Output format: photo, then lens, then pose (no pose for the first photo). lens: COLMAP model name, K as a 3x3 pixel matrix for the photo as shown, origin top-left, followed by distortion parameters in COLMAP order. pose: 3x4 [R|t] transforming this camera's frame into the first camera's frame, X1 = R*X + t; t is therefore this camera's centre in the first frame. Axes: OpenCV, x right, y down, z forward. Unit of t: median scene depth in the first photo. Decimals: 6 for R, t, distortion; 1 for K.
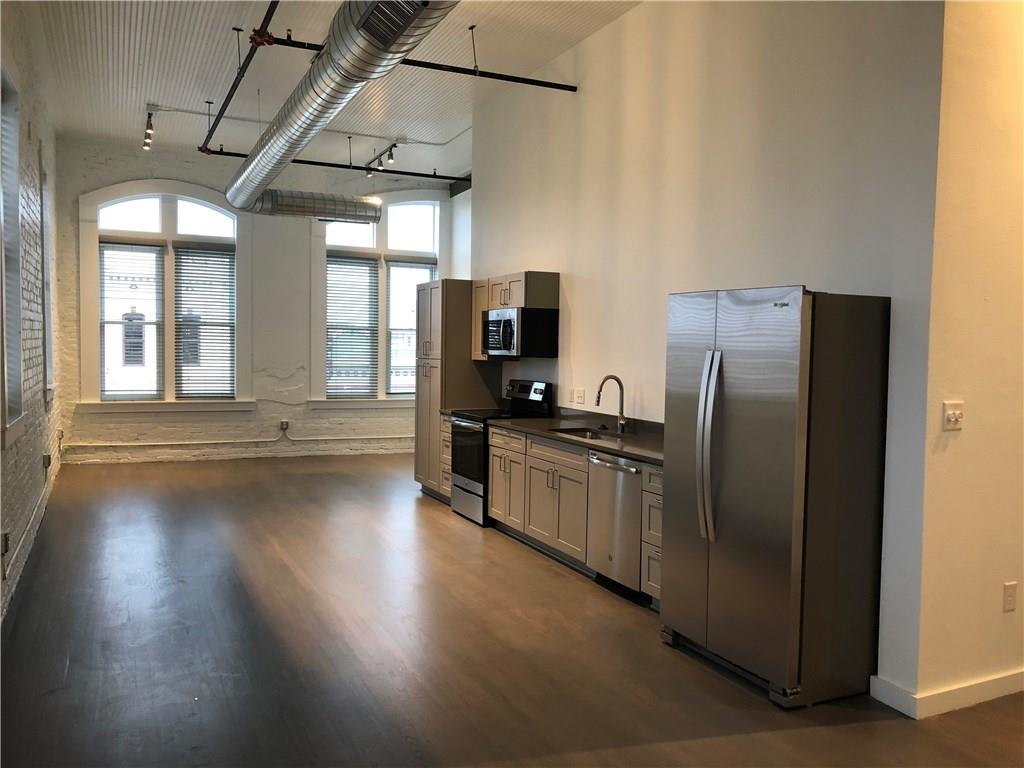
lens RADIAL K [[827.1, 0, 512.0], [0, 827.1, 384.0], [0, 0, 1]] dist [0.072363, -0.100063]
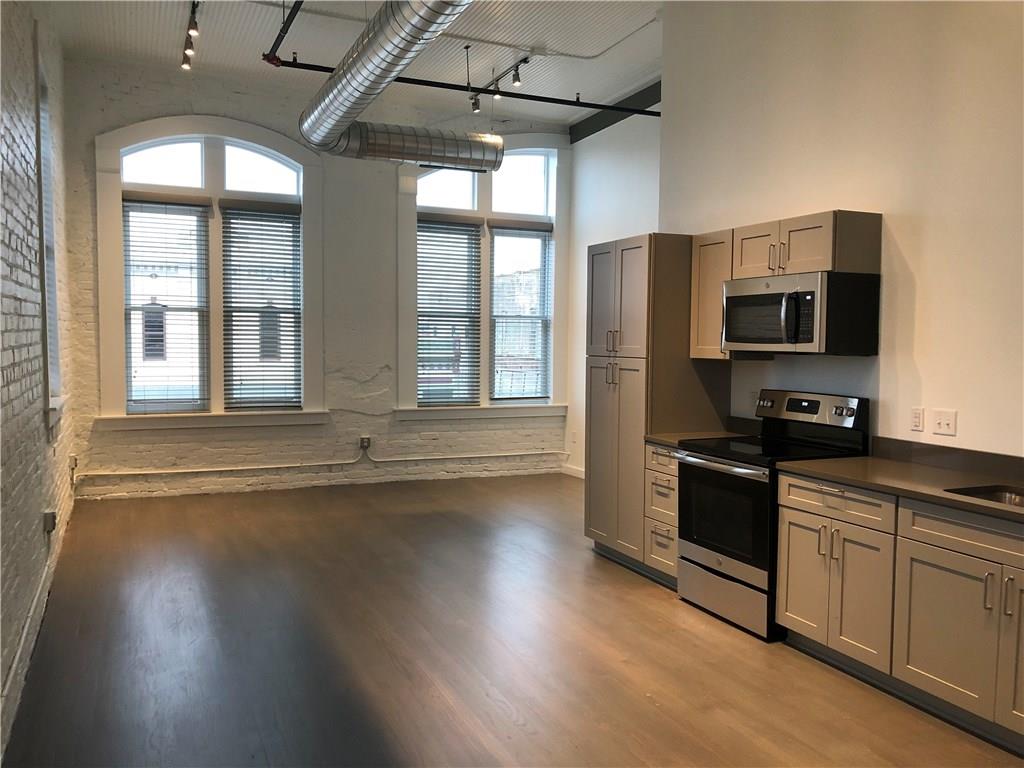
lens RADIAL K [[827.1, 0, 512.0], [0, 827.1, 384.0], [0, 0, 1]] dist [0.072363, -0.100063]
pose [[0.999843, -0.005013, -0.016996, -0.149578], [0.005211, 0.999919, 0.011653, -0.014749], [0.016936, -0.011739, 0.999788, 0.287956]]
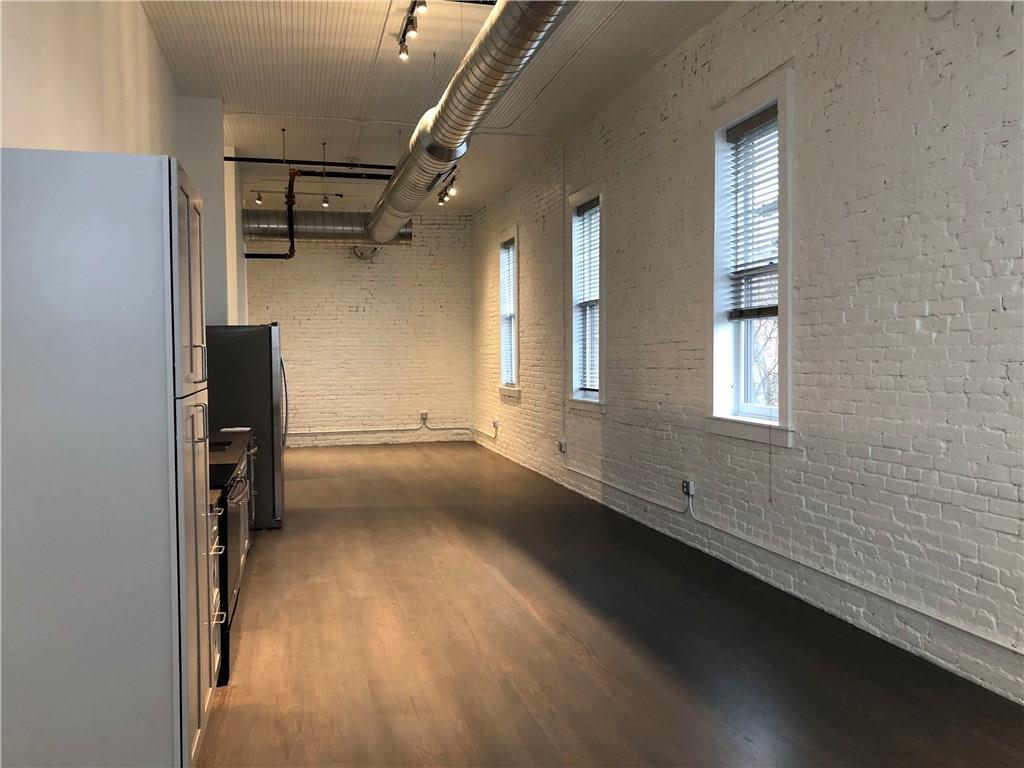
lens RADIAL K [[829.9, 0, 491.1], [0, 829.9, 379.8], [0, 0, 1]] dist [0.063806, -0.003507]
pose [[-0.976982, -0.014845, 0.212805, -0.267220], [0.002939, 0.996544, 0.083009, -0.058518], [-0.213302, 0.081724, -0.973562, 1.153935]]
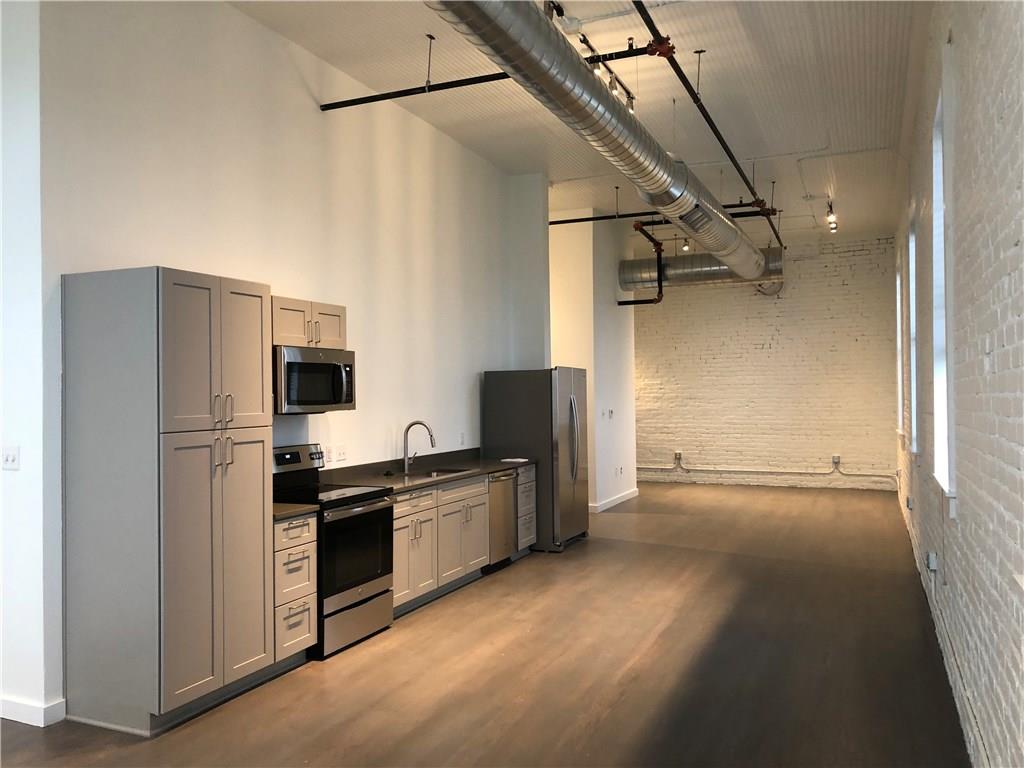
lens RADIAL K [[827.1, 0, 512.0], [0, 827.1, 384.0], [0, 0, 1]] dist [0.072363, -0.100063]
pose [[-0.654943, -0.001880, 0.755676, -0.519904], [0.035377, 0.998824, 0.033145, -0.059785], [-0.754850, 0.048442, -0.654107, 1.035277]]
